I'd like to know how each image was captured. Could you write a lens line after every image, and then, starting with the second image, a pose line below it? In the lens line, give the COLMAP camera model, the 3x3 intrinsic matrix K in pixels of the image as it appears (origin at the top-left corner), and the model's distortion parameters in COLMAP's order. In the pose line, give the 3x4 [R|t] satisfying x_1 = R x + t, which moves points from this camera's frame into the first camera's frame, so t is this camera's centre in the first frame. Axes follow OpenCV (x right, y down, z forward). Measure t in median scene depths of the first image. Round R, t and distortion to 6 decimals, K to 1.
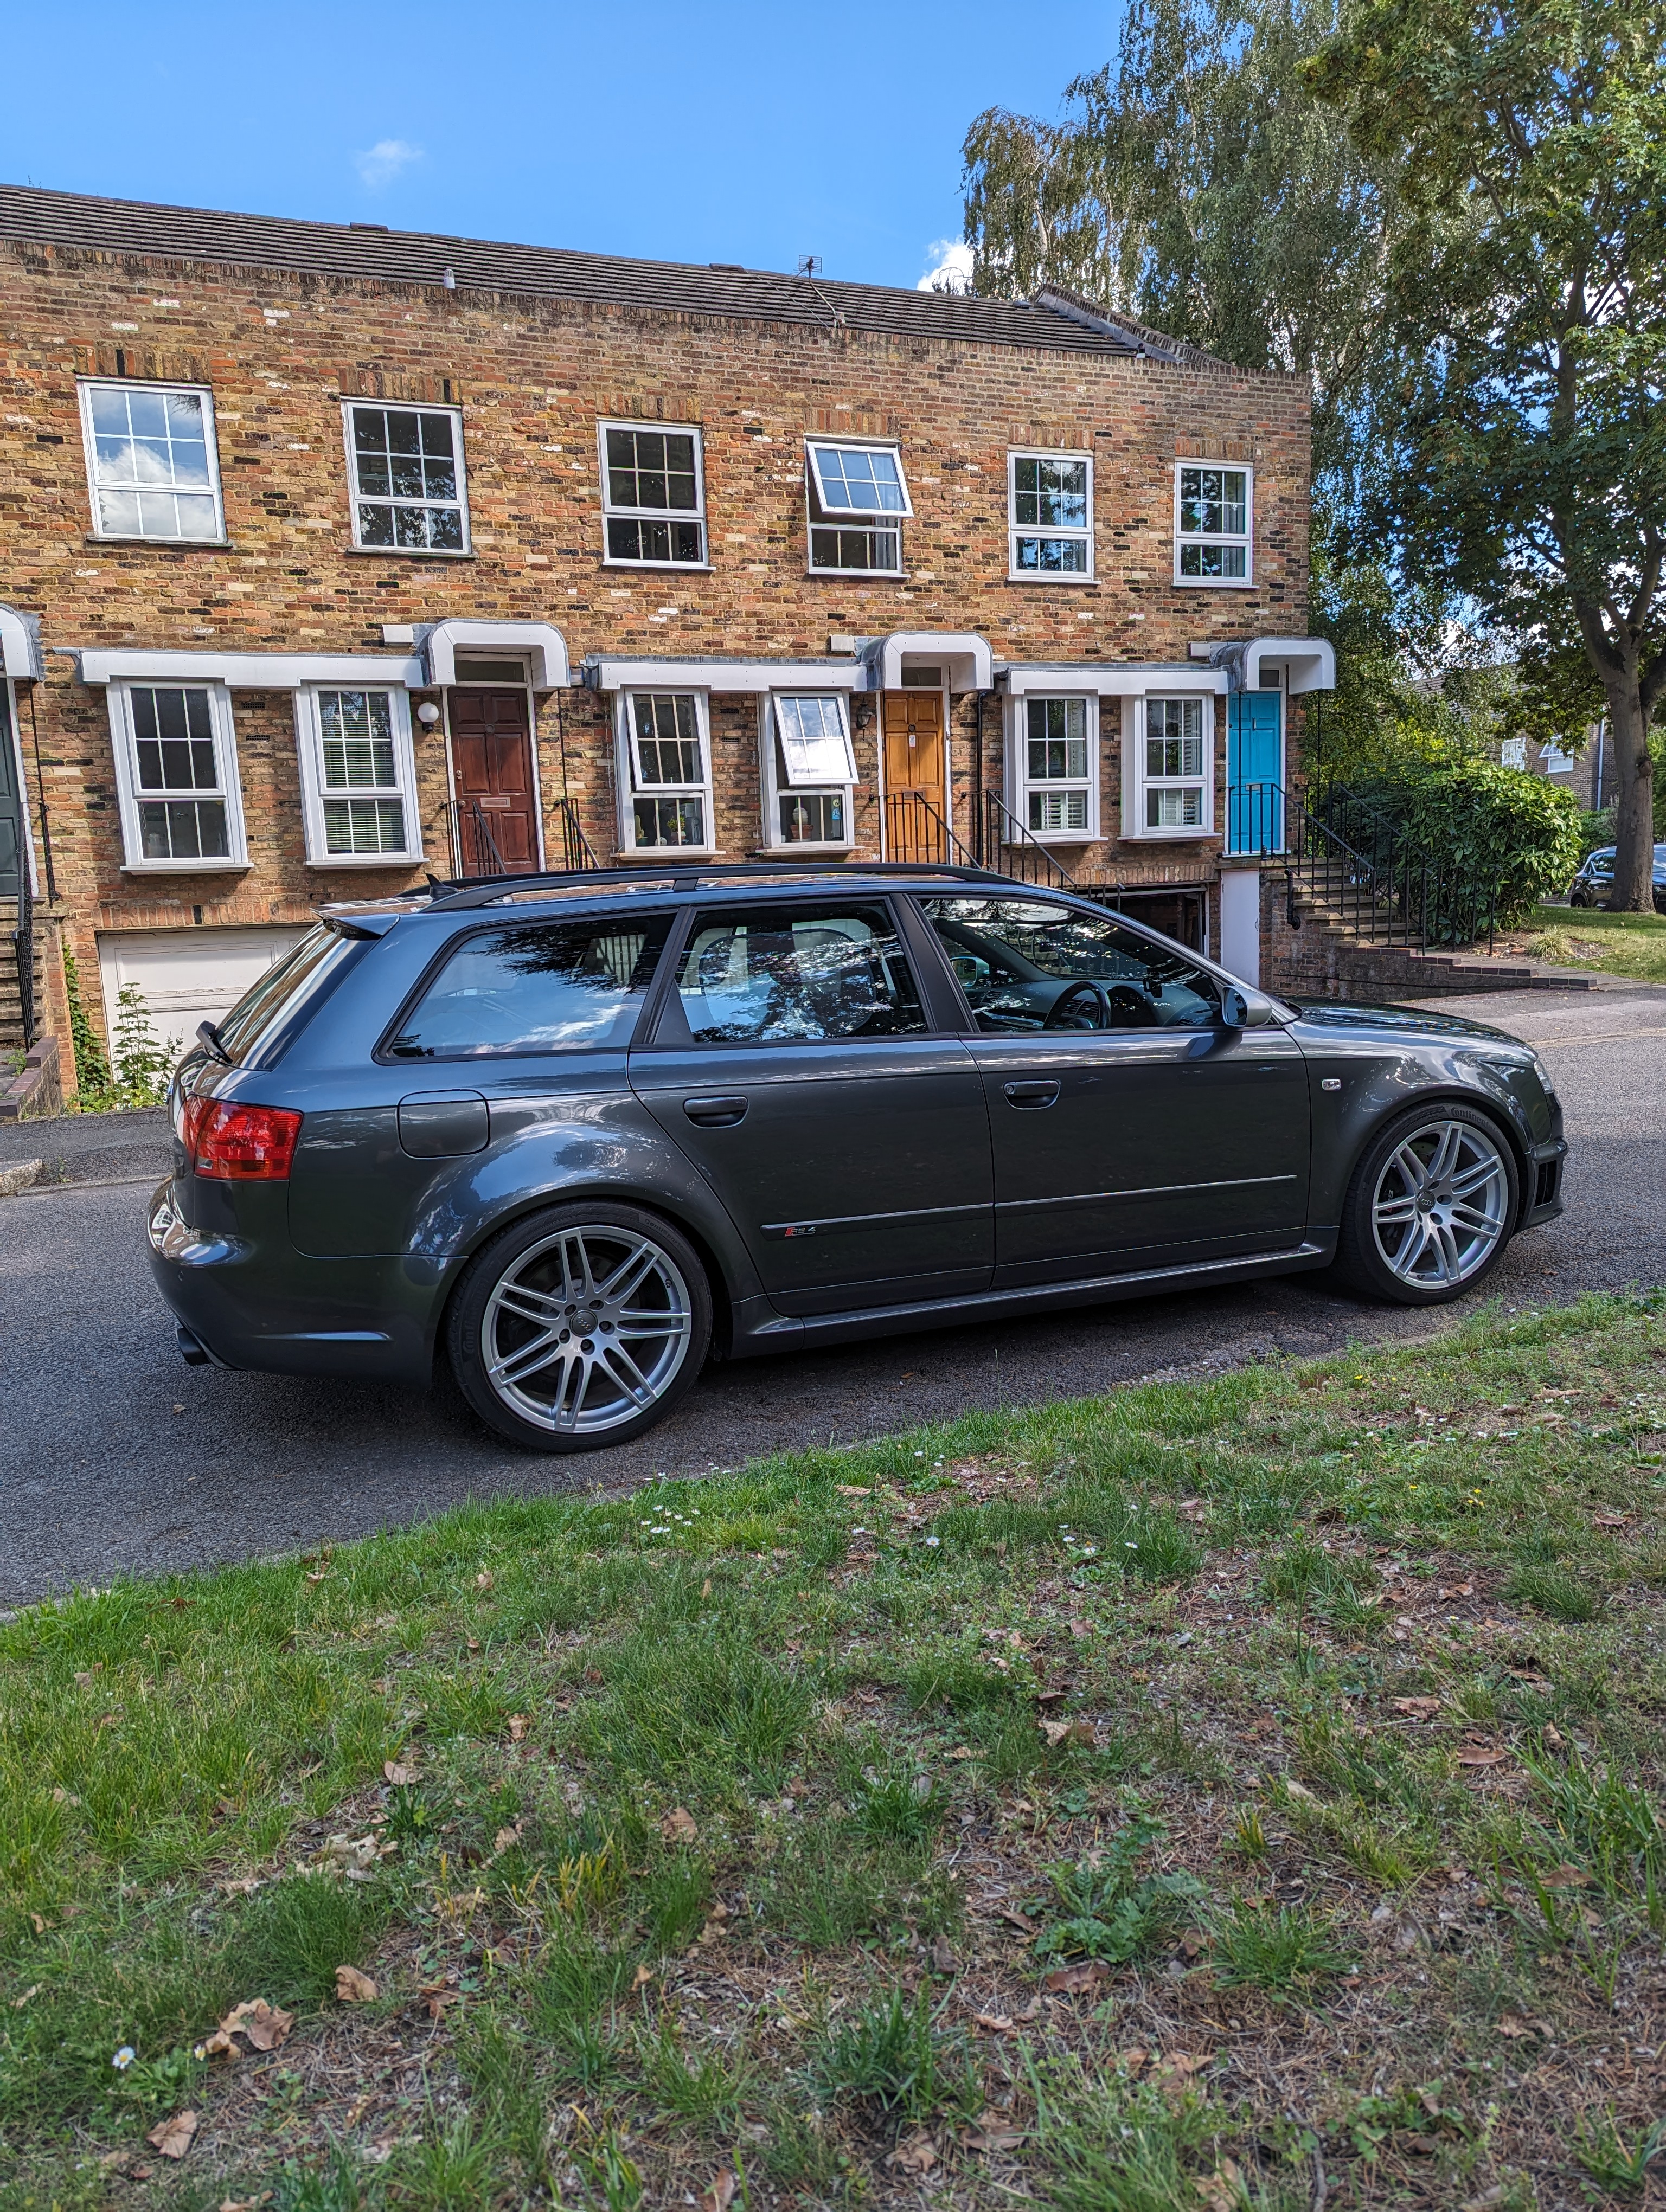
lens RADIAL K [[1570.6, 0, 827.2], [0, 1570.6, 1106.1], [0, 0, 1]] dist [0.049912, -0.048140]
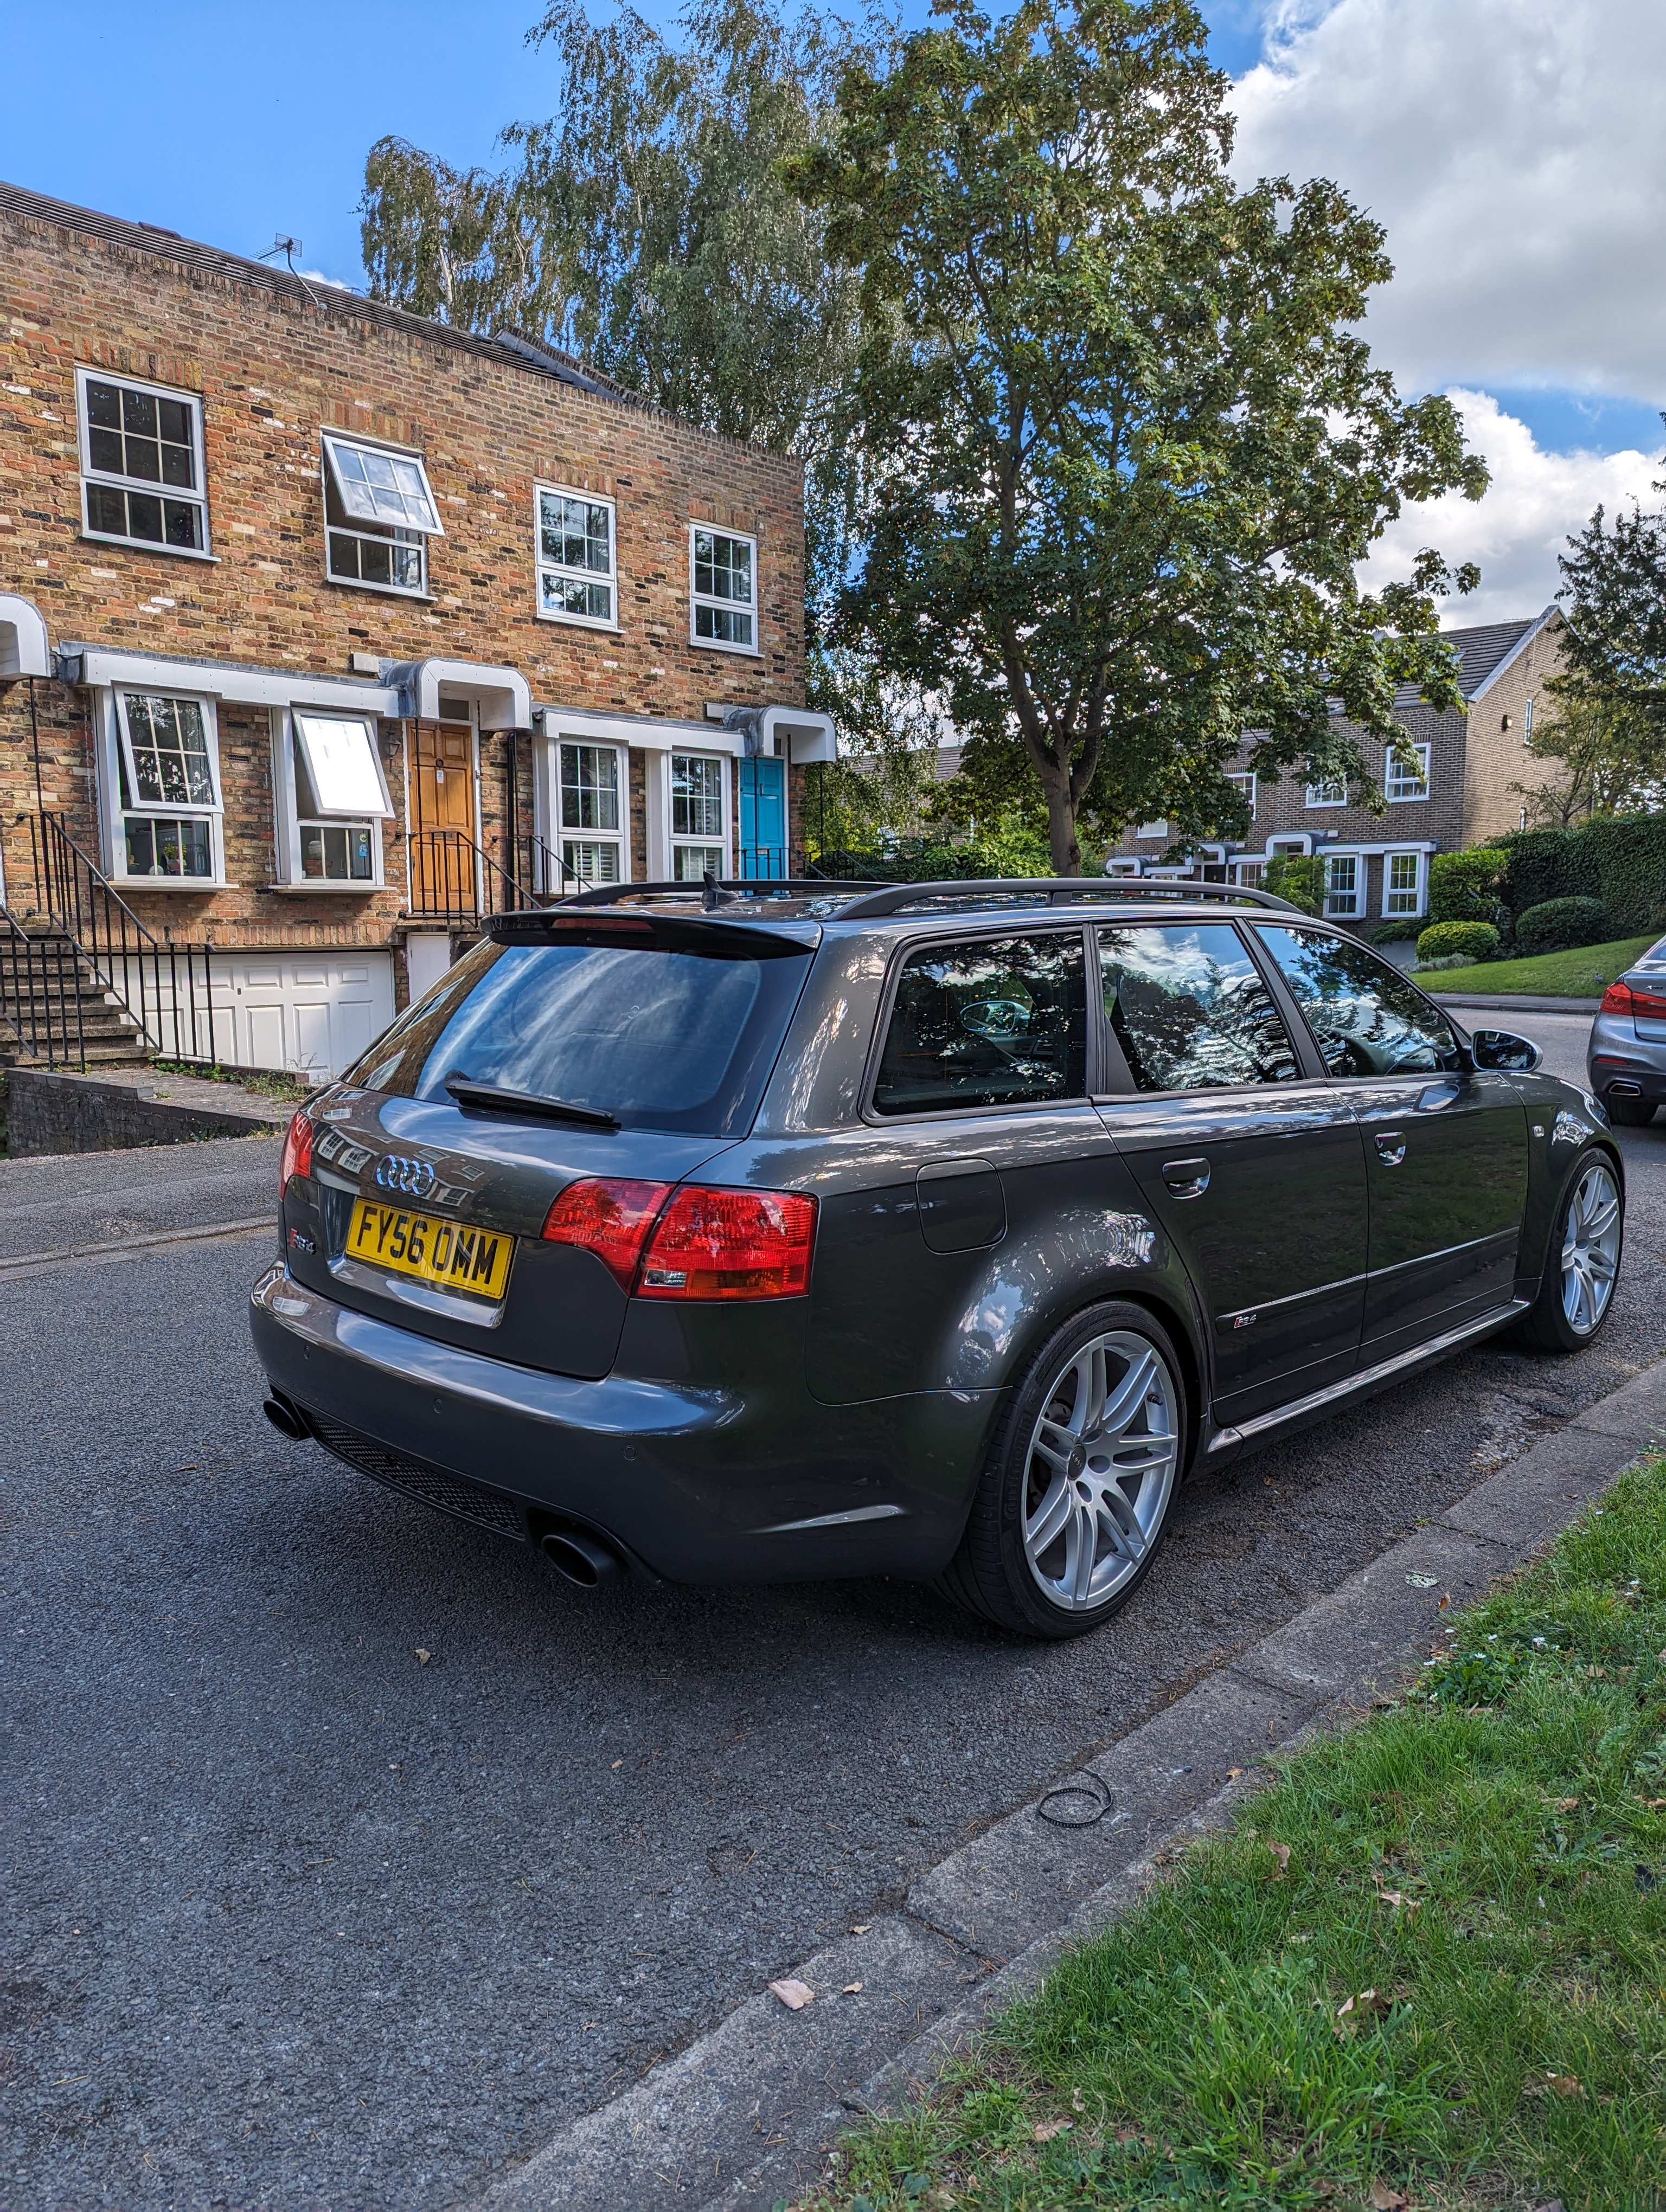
lens RADIAL K [[1570.6, 0, 836.0], [0, 1570.6, 1104.4], [0, 0, 1]] dist [0.049912, -0.048140]
pose [[0.904940, -0.011051, 0.425395, -0.143238], [0.028803, 0.998961, -0.035321, -0.002490], [-0.424563, 0.044217, 0.904318, 0.087423]]
